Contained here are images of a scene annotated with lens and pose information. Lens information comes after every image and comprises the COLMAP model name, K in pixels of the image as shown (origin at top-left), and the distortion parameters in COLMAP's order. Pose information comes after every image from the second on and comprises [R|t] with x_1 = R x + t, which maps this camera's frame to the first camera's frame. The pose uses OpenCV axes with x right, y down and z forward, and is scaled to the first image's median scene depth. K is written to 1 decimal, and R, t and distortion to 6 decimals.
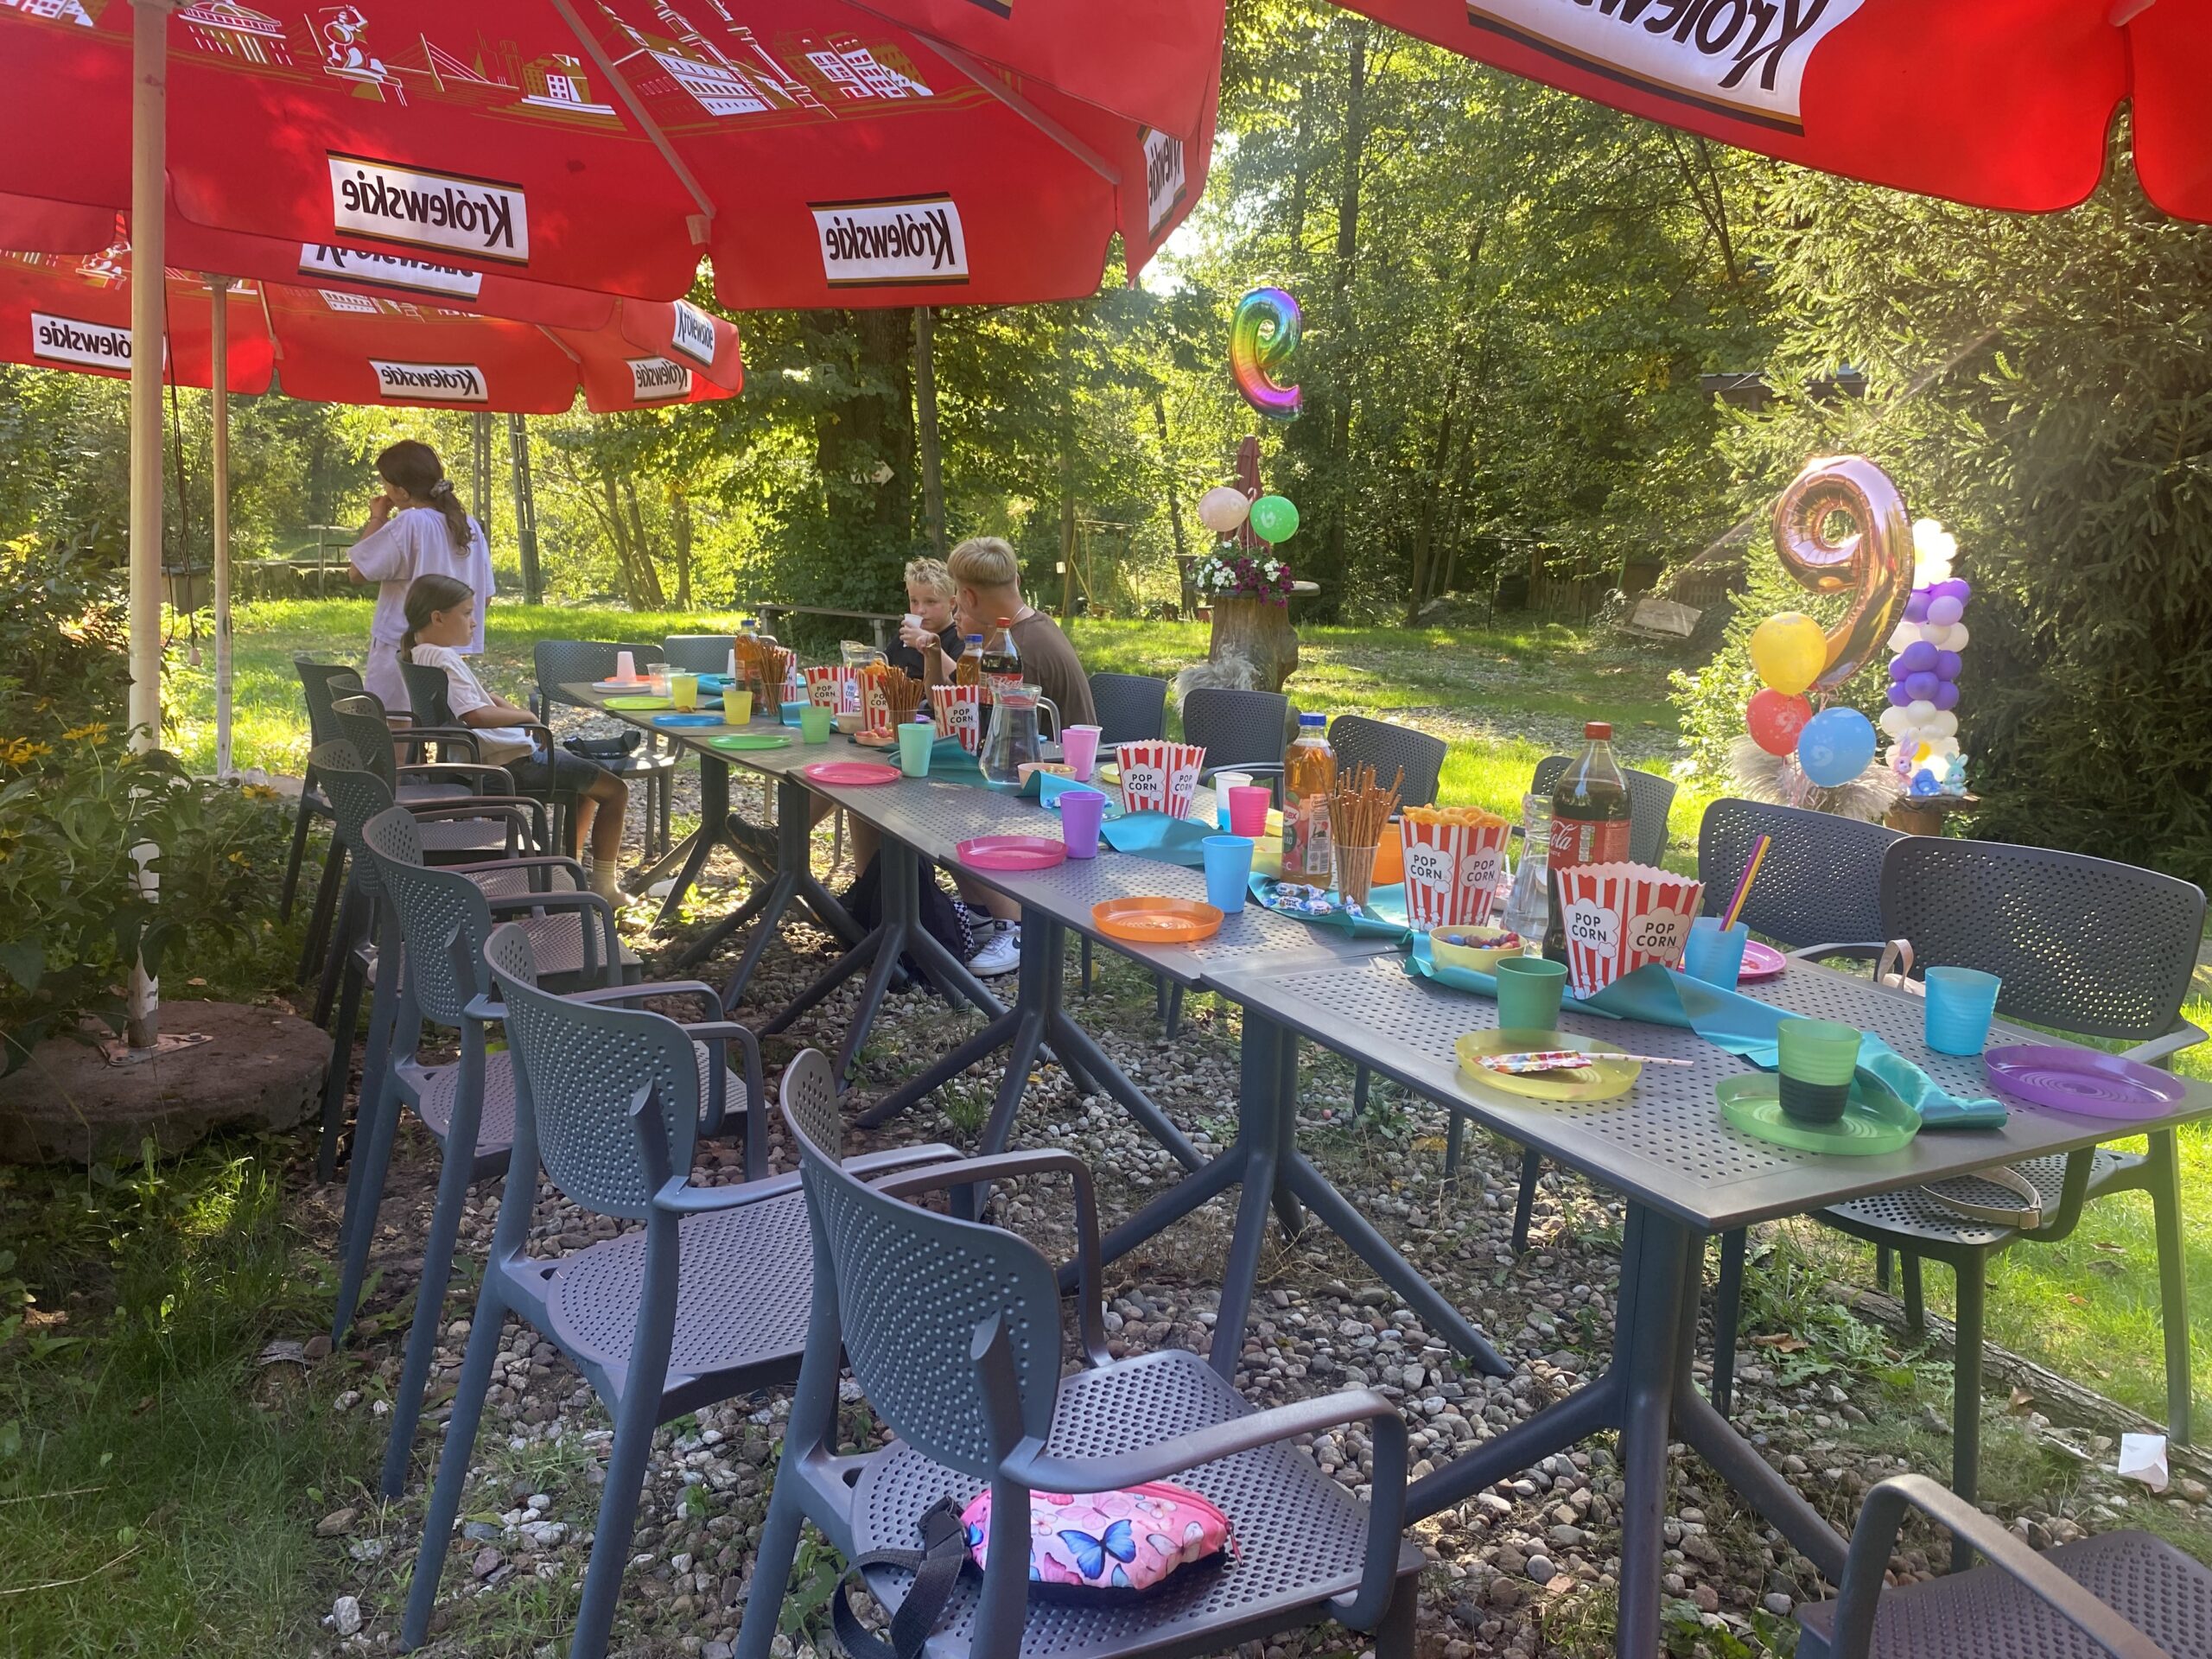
lens RADIAL K [[1704.6, 0, 1123.1], [0, 1704.6, 825.8], [0, 0, 1]] dist [0.040605, -0.041475]
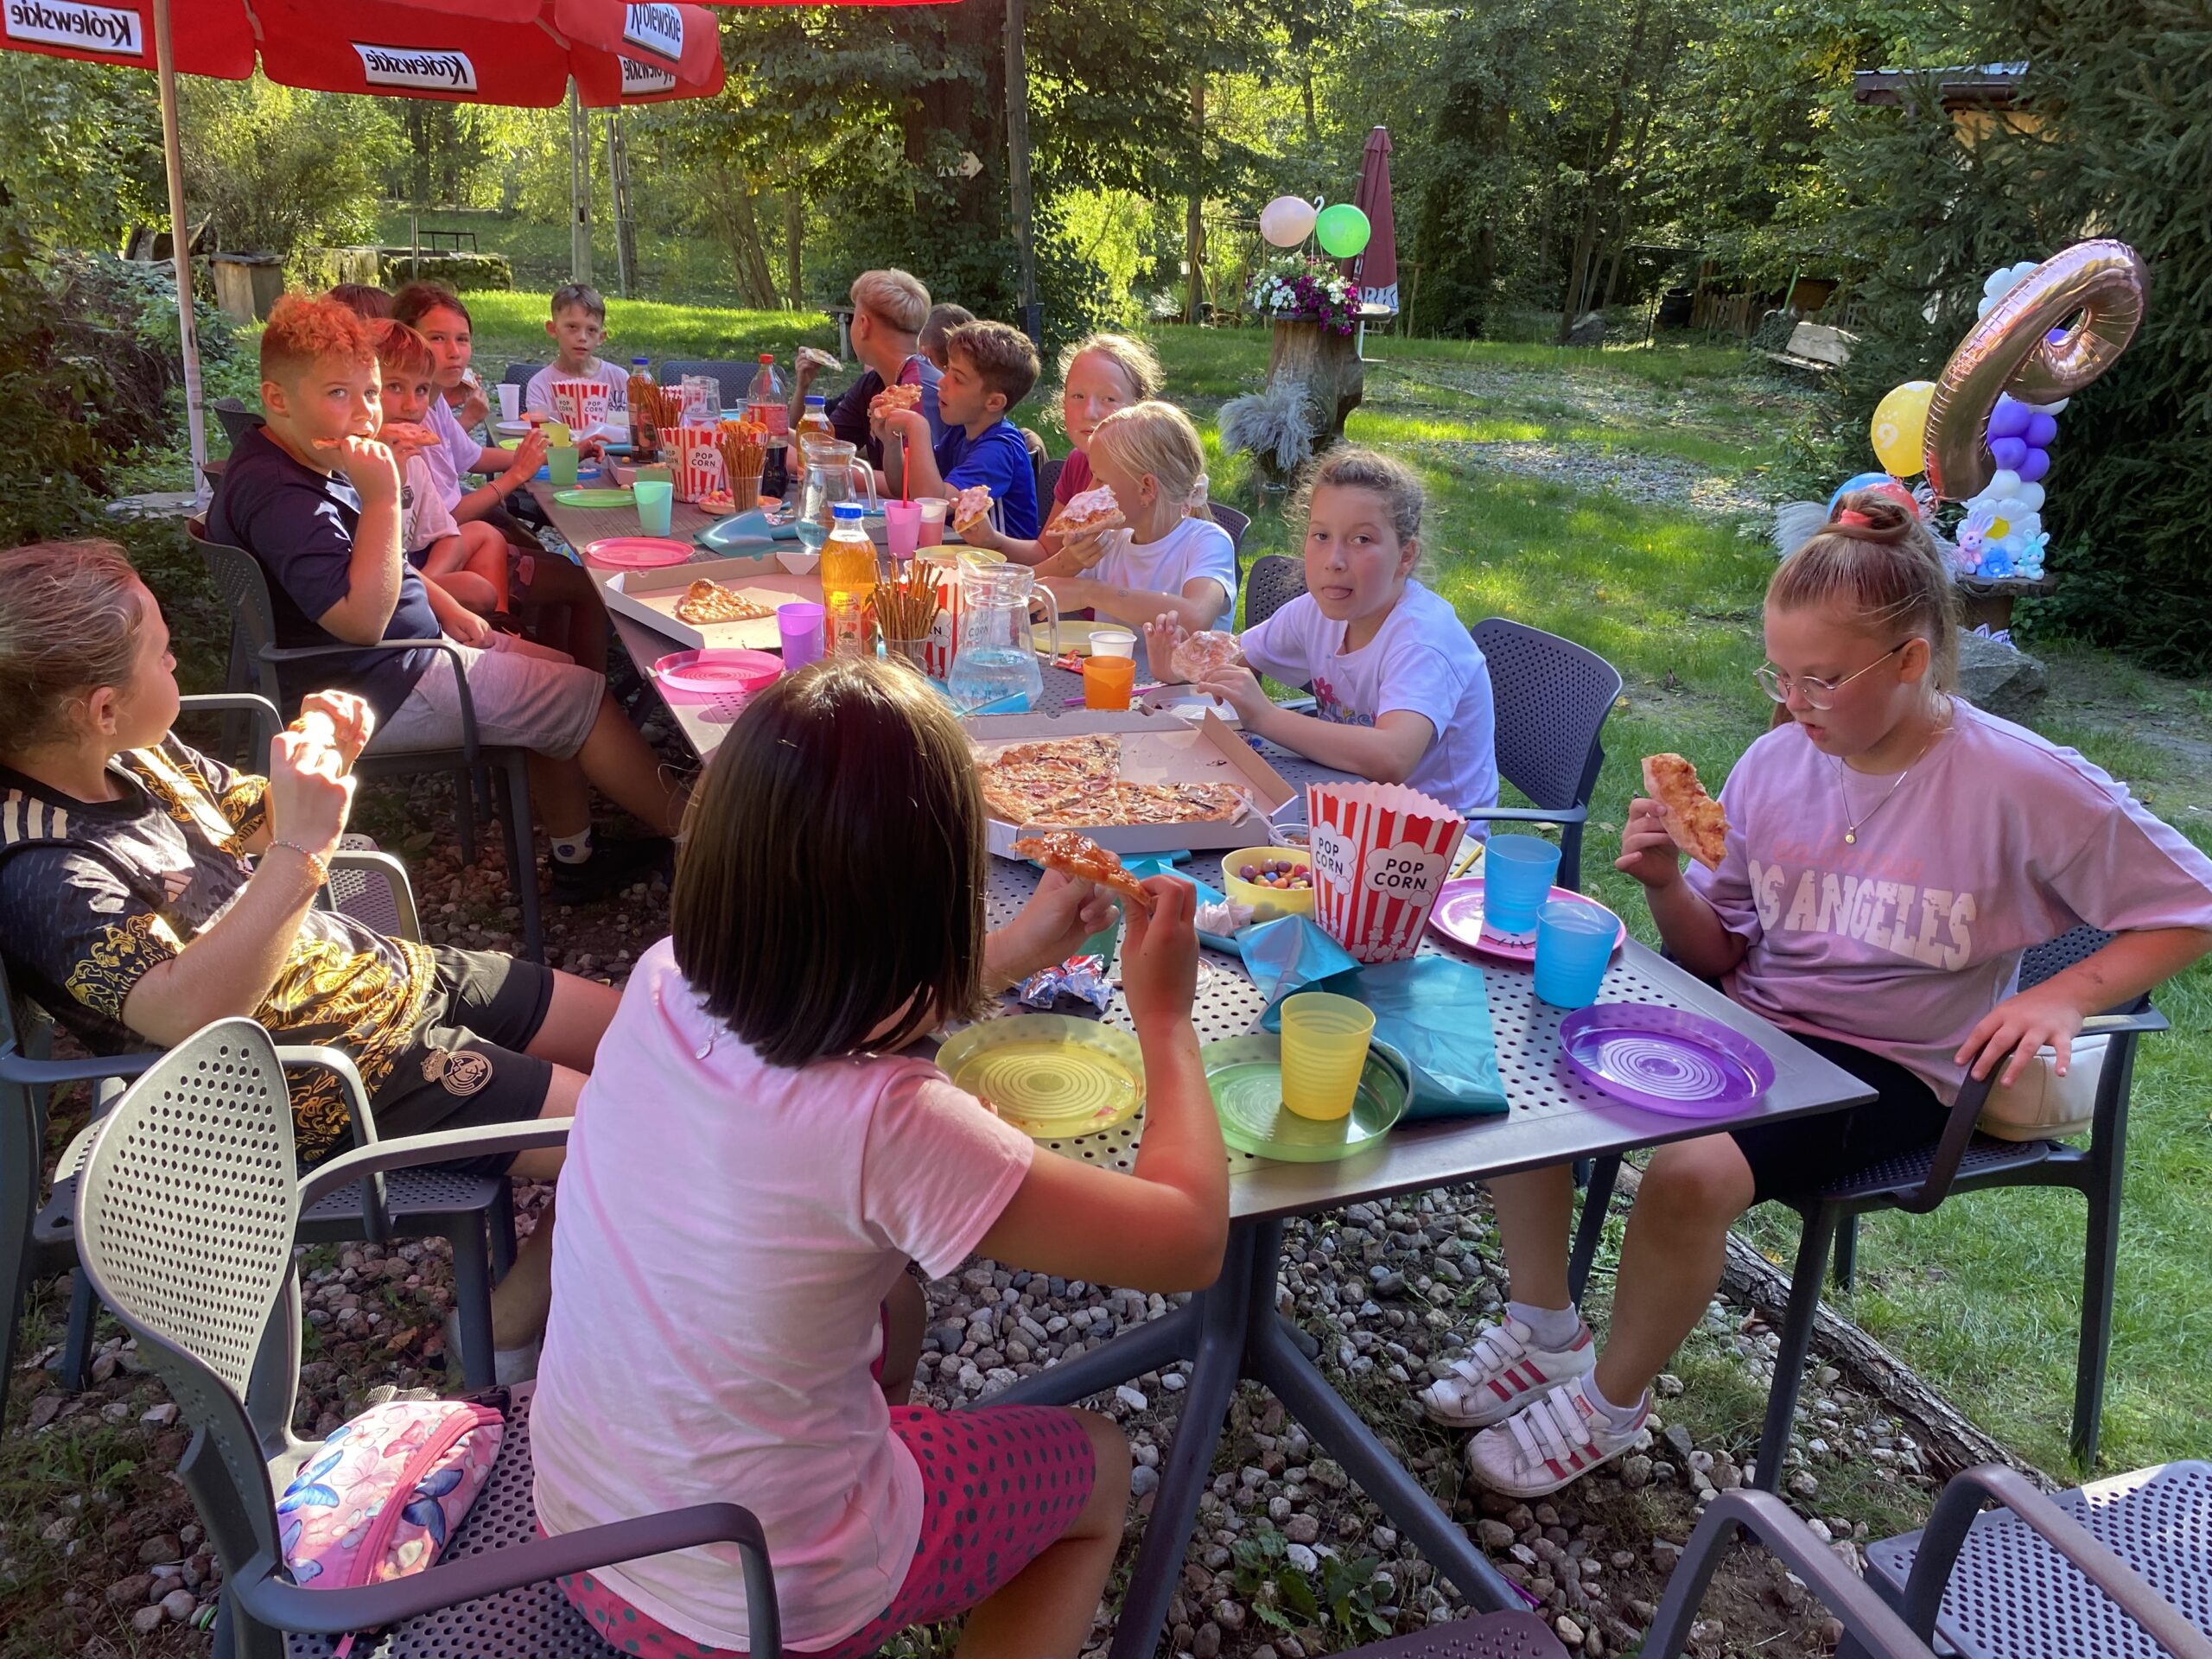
lens RADIAL K [[1704.6, 0, 1118.3], [0, 1704.6, 834.2], [0, 0, 1]] dist [0.040605, -0.041475]
pose [[0.996281, 0.045972, -0.072874, 0.142469], [-0.032995, 0.984854, 0.170217, -0.037928], [0.079595, -0.167179, 0.982708, 0.068924]]
